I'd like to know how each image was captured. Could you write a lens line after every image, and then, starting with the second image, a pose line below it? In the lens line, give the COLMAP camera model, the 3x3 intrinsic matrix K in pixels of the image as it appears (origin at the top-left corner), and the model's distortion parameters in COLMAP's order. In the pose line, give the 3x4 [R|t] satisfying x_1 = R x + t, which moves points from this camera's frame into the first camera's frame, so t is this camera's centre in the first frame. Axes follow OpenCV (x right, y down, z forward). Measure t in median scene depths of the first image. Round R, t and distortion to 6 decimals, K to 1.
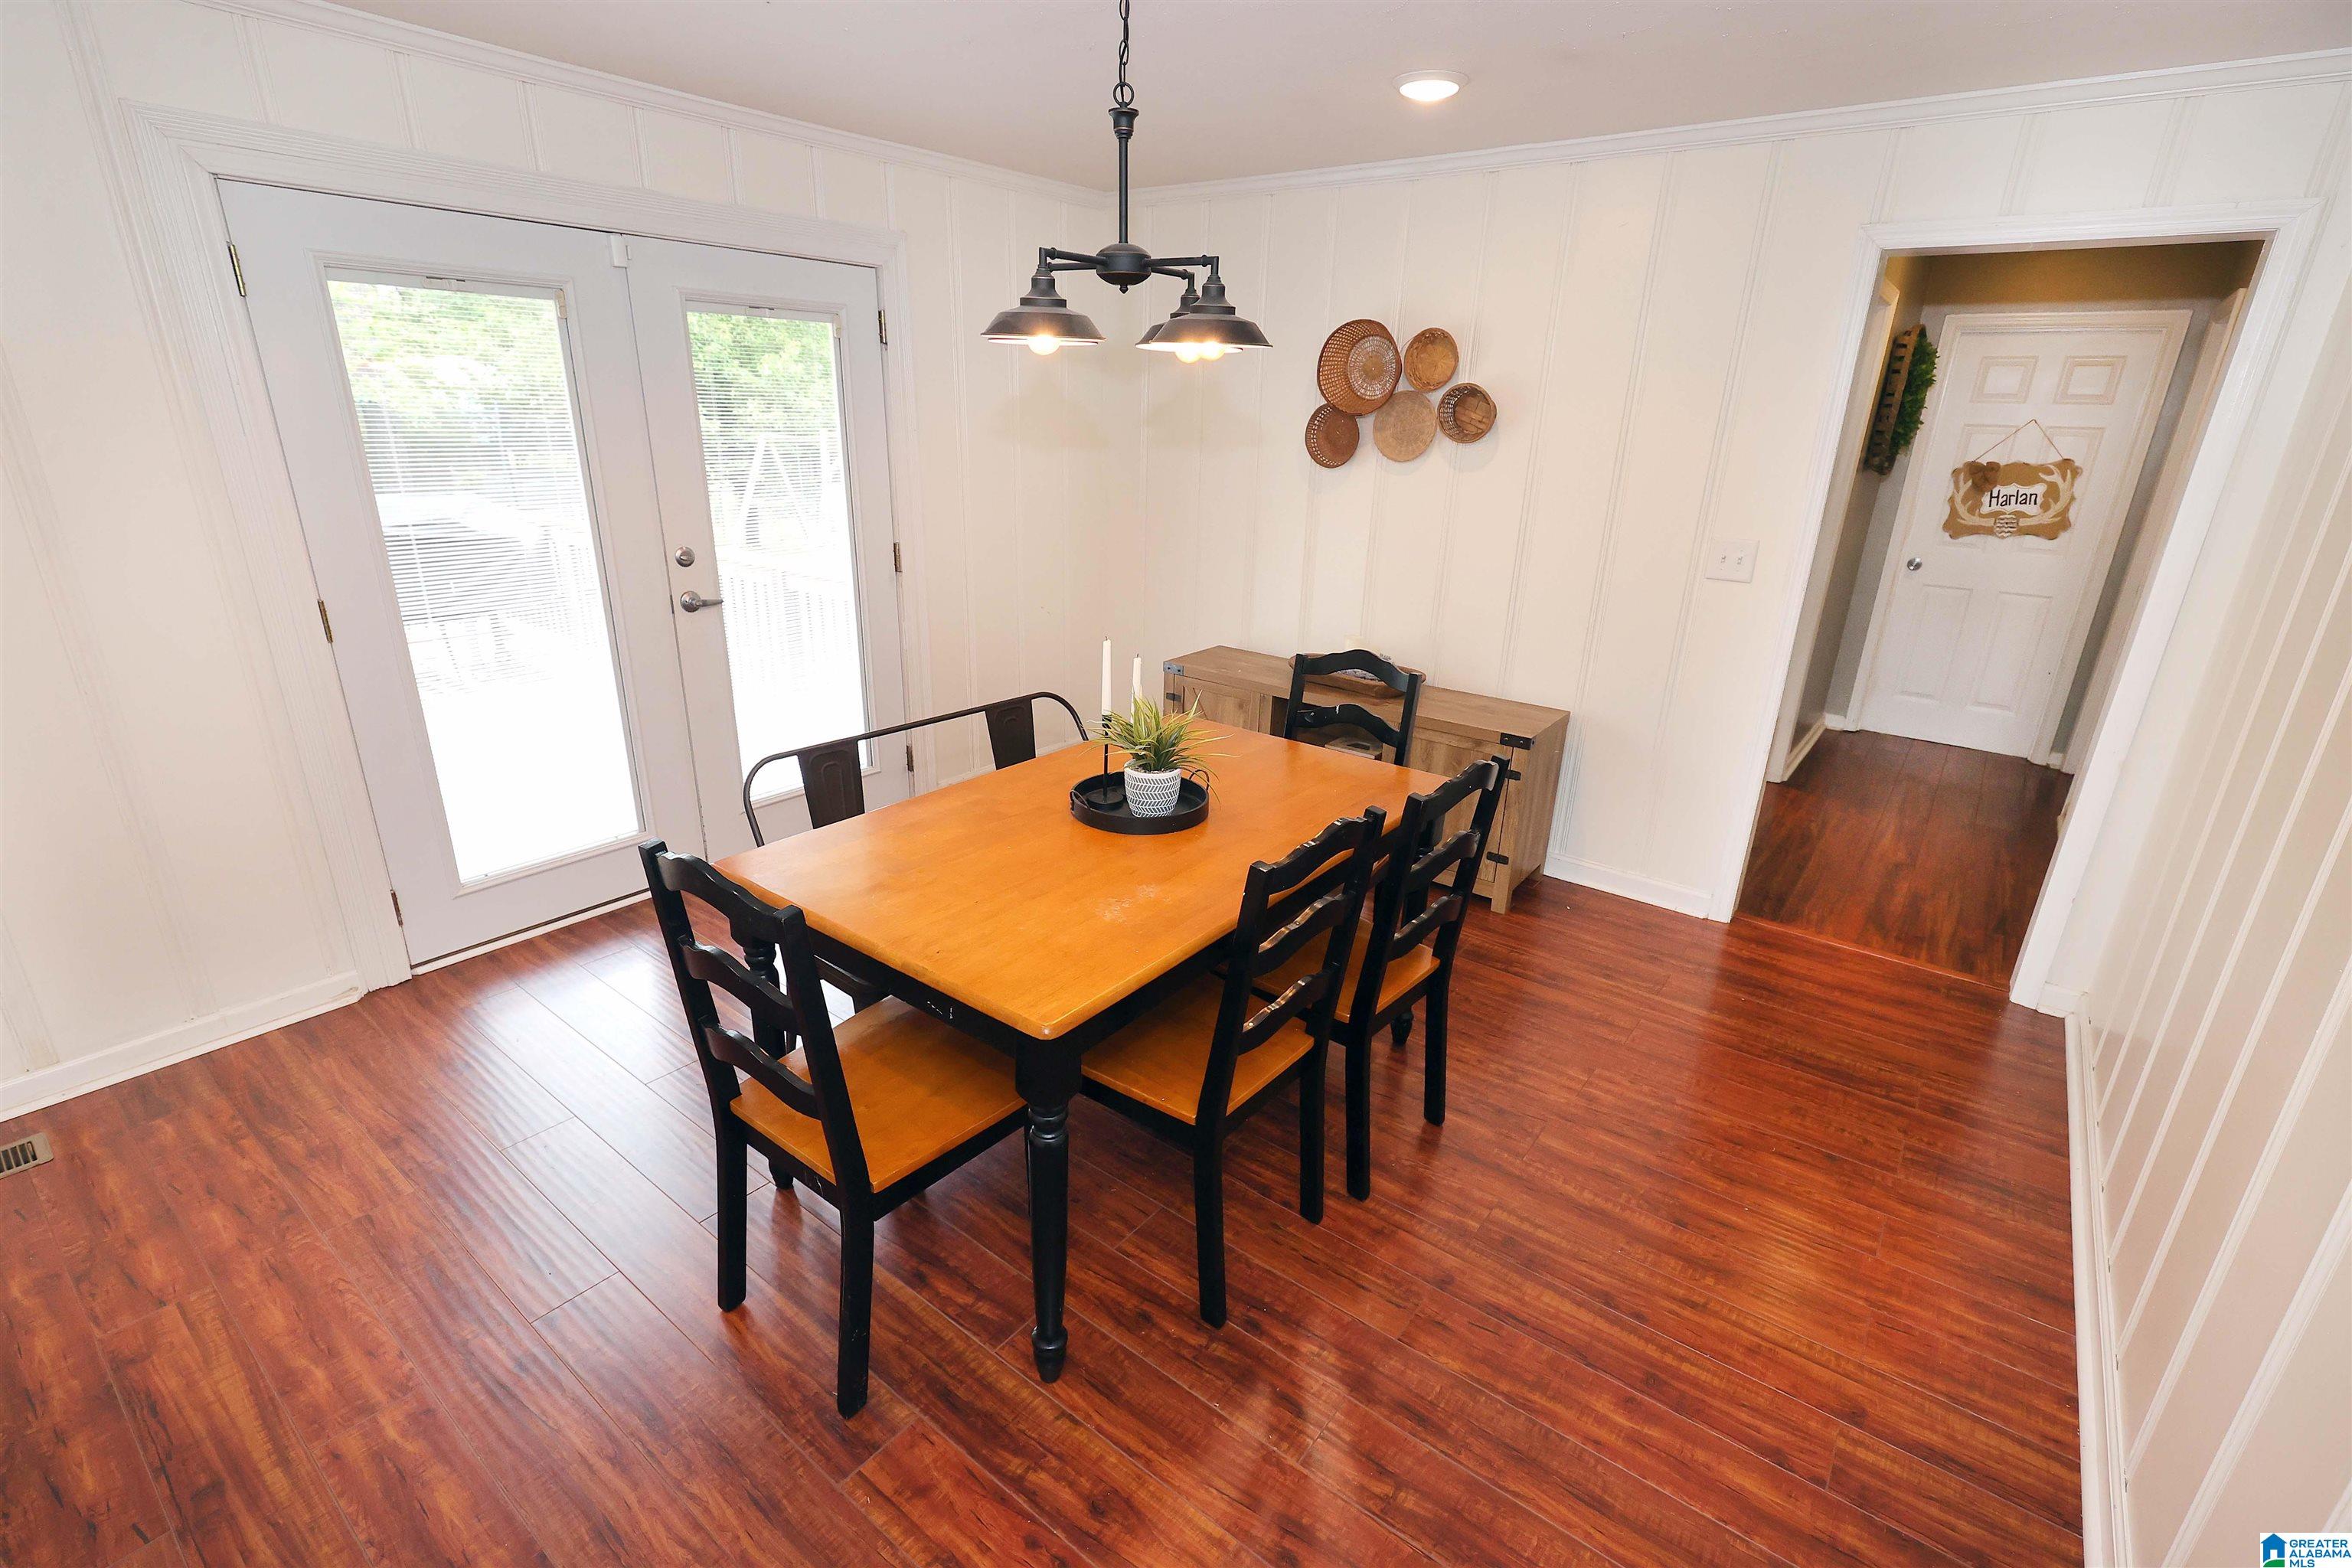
lens RADIAL K [[1055.7, 0, 1164.1], [0, 1055.7, 806.5], [0, 0, 1]] dist [-0.001904, -0.000368]
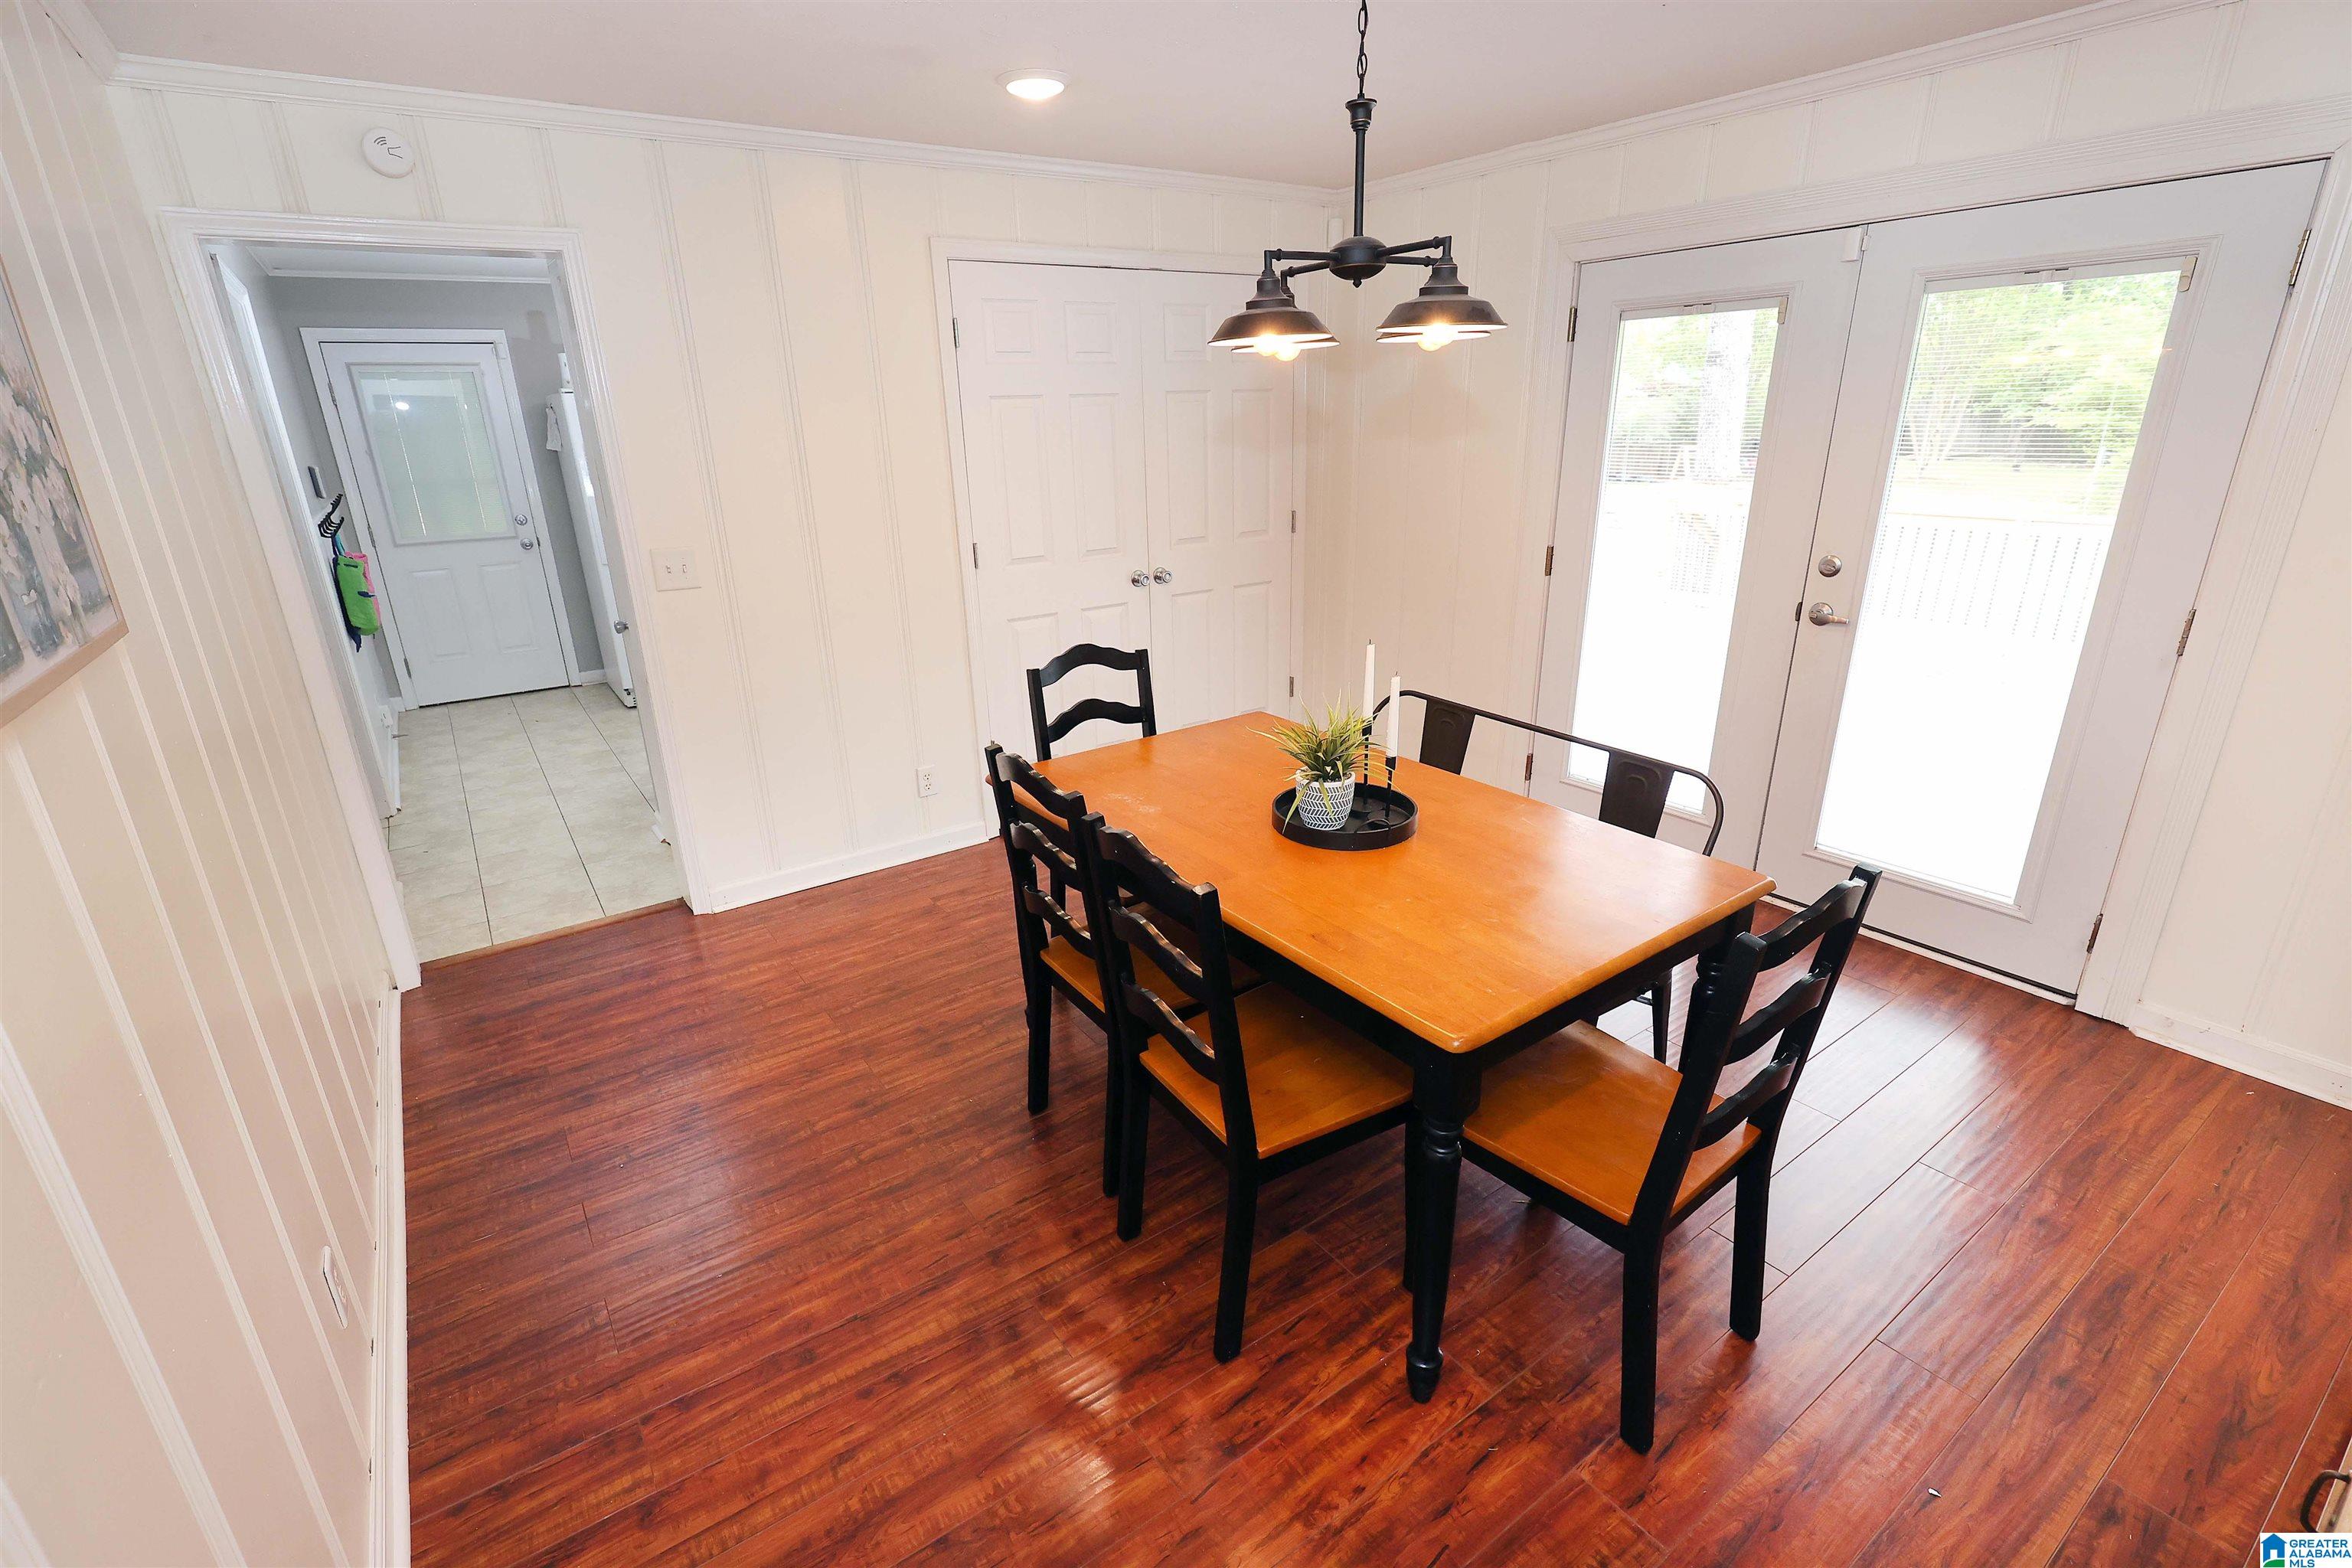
lens RADIAL K [[1060.0, 0, 1172.0], [0, 1060.0, 801.8], [0, 0, 1]] dist [0.000918, -0.000697]
pose [[-0.280249, 0.362249, -0.888952, 1.058703], [-0.356815, 0.820397, 0.446802, -0.471210], [0.891147, 0.442408, -0.100660, 1.153995]]
